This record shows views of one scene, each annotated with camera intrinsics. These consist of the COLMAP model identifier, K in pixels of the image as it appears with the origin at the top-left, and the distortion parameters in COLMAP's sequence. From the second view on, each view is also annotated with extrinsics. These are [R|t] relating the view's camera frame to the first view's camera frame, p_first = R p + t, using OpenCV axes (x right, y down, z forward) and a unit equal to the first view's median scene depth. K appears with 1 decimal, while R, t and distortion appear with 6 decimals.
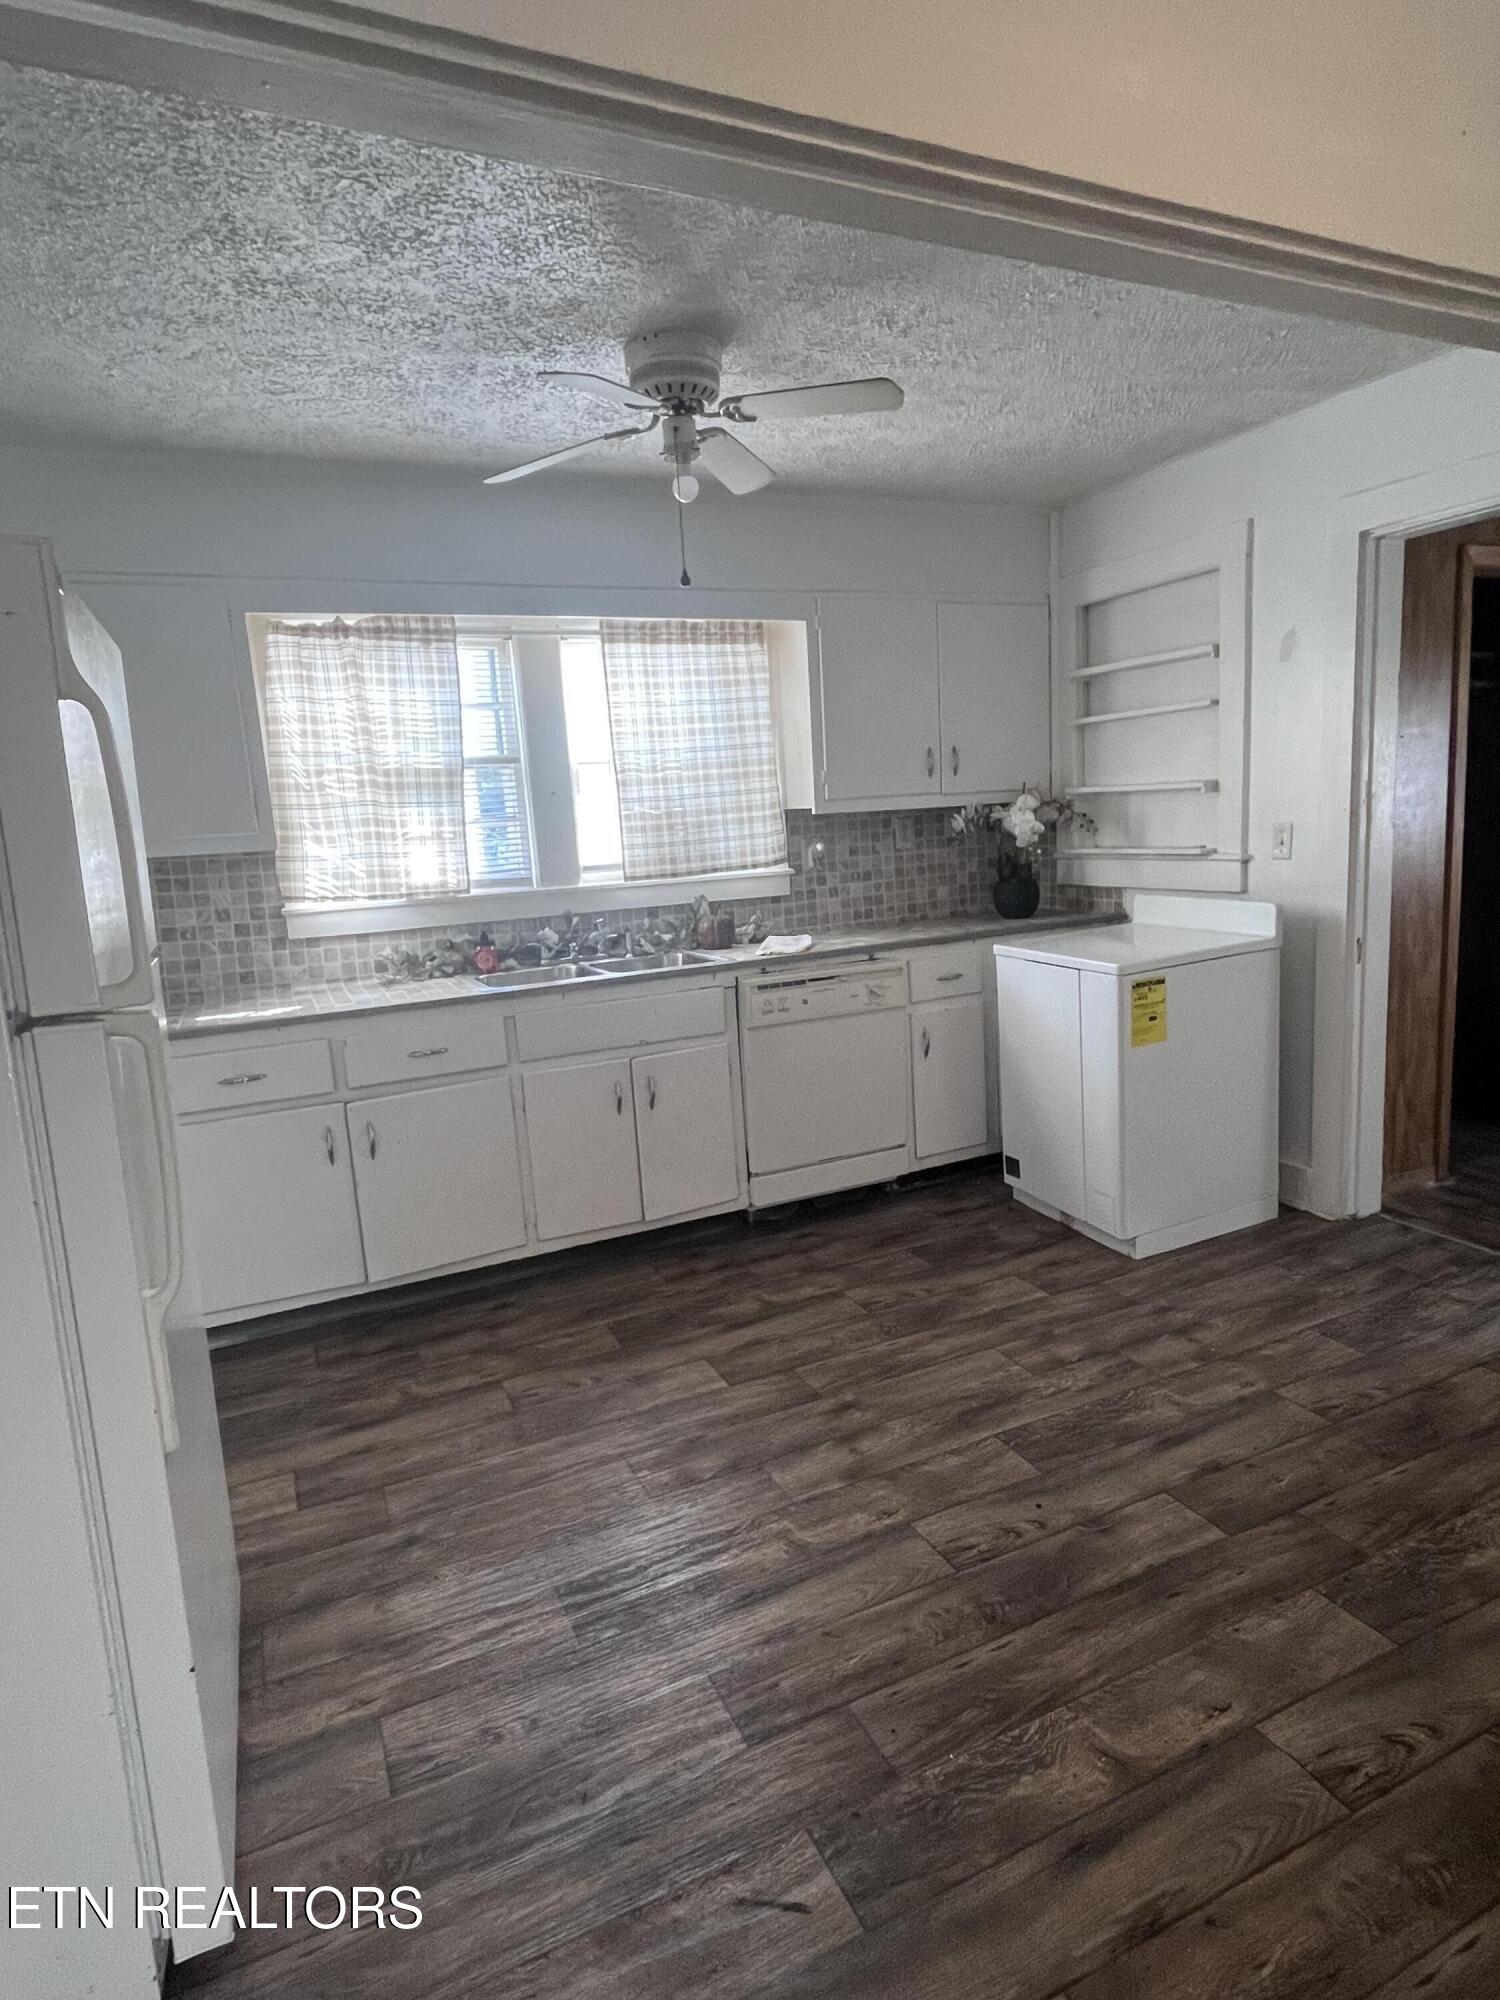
lens RADIAL K [[1102.0, 0, 750.0], [0, 1102.0, 1000.0], [0, 0, 1]] dist [0.000793, -0.000458]
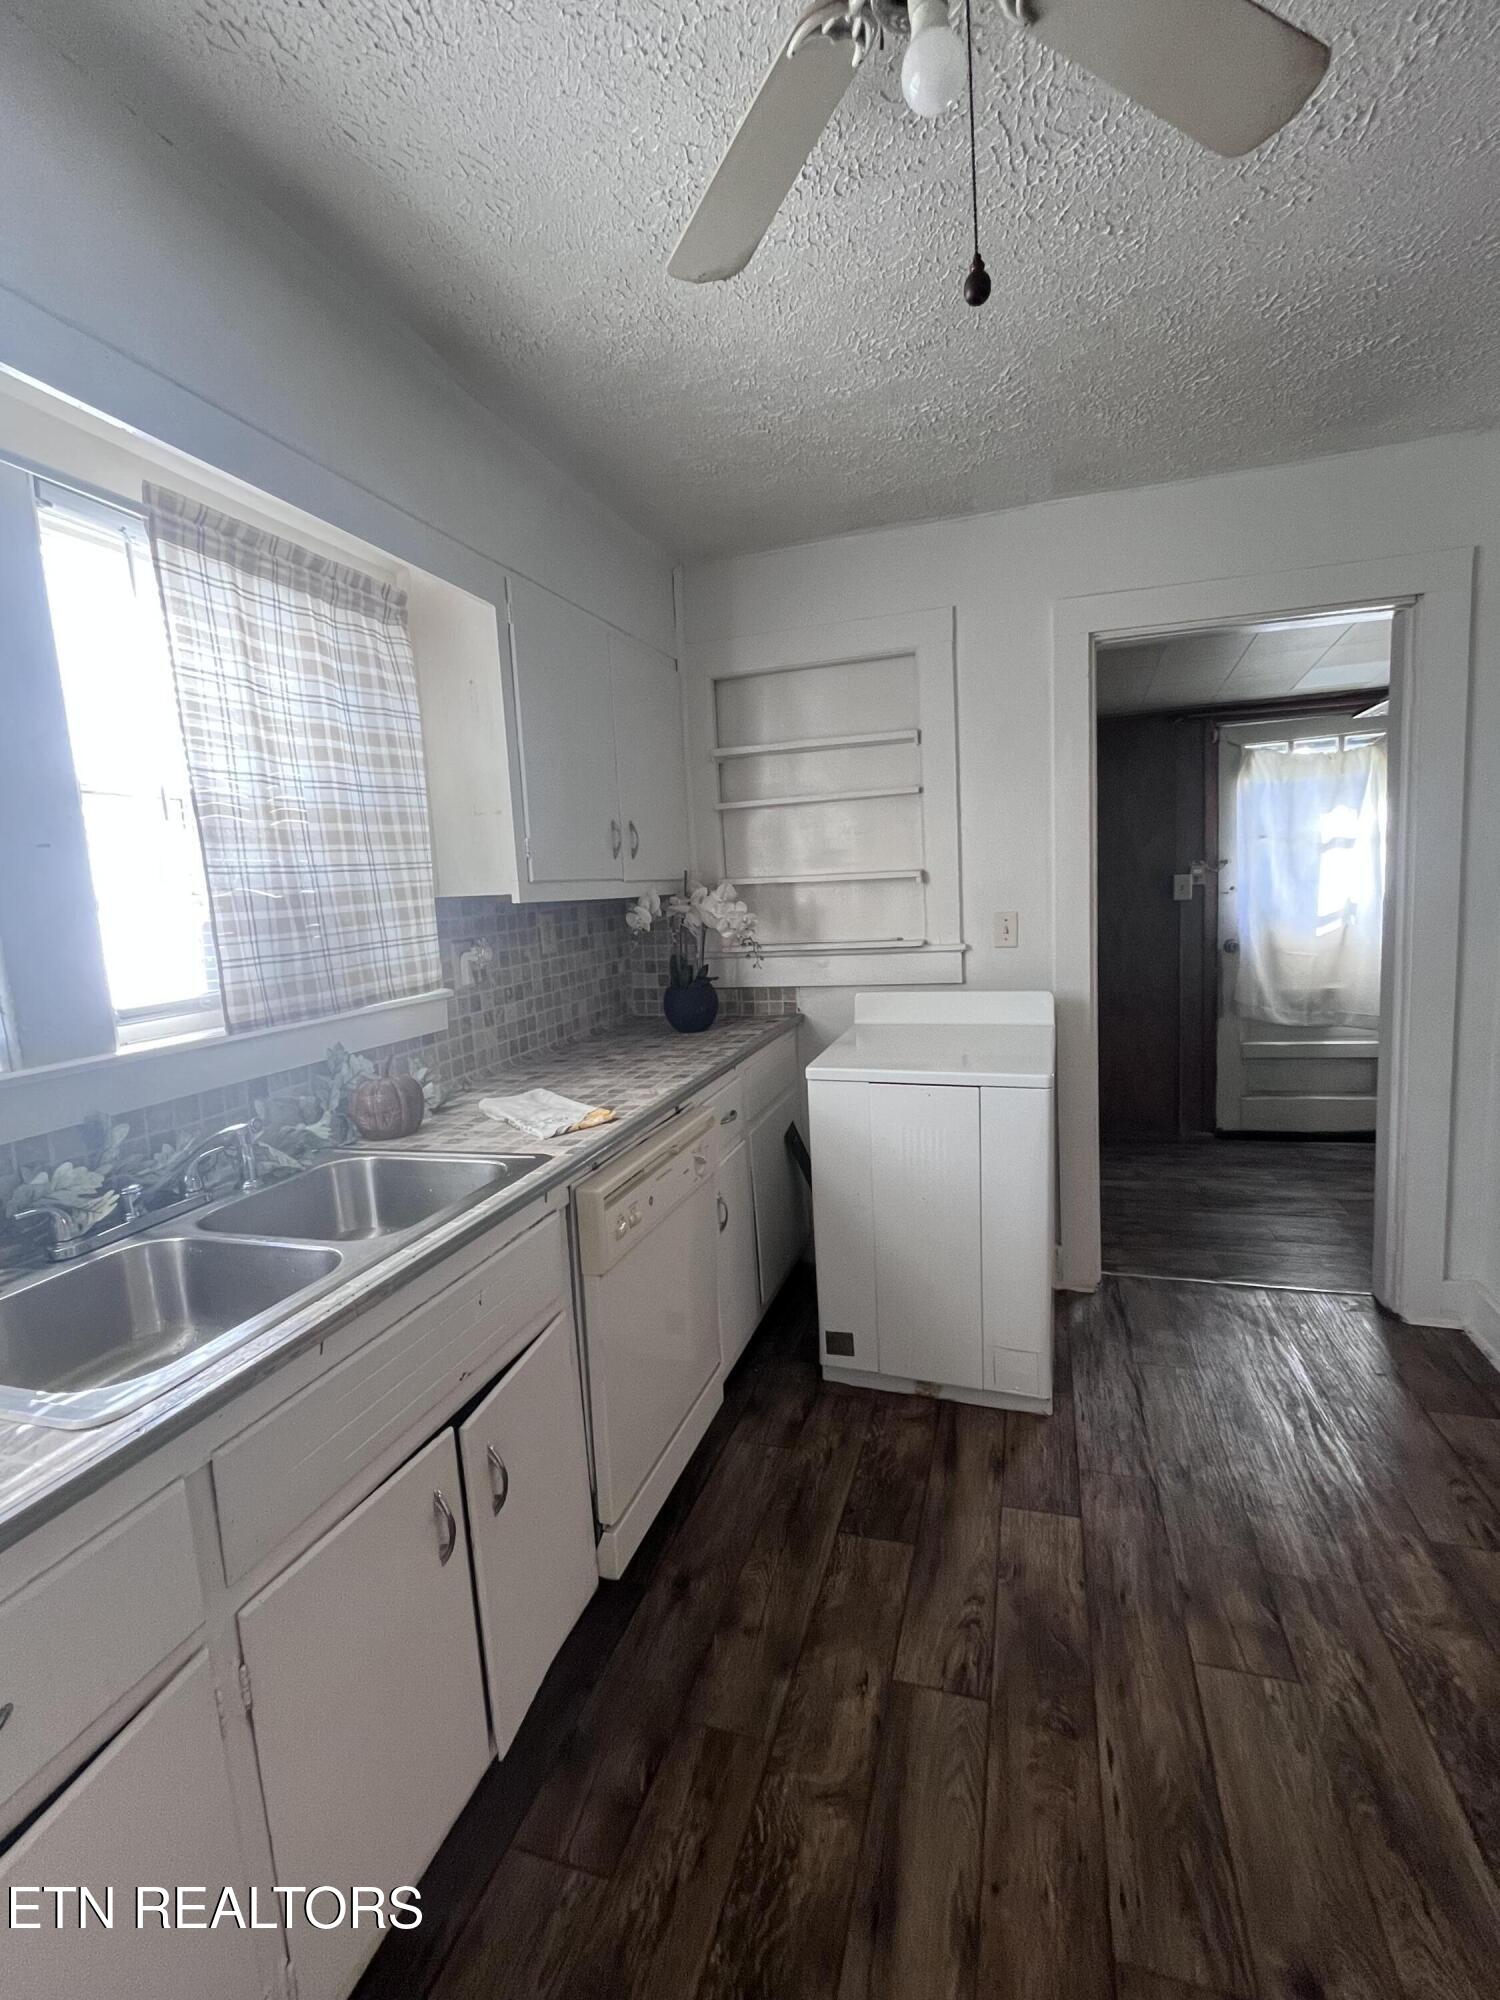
lens RADIAL K [[878.1, 0, 750.0], [0, 878.1, 1000.0], [0, 0, 1]] dist [-0.010381, -0.000521]
pose [[0.679121, -0.071164, 0.730568, -0.236356], [0.134517, 0.990500, -0.028561, -0.079967], [-0.721595, 0.117670, 0.682242, 0.563974]]
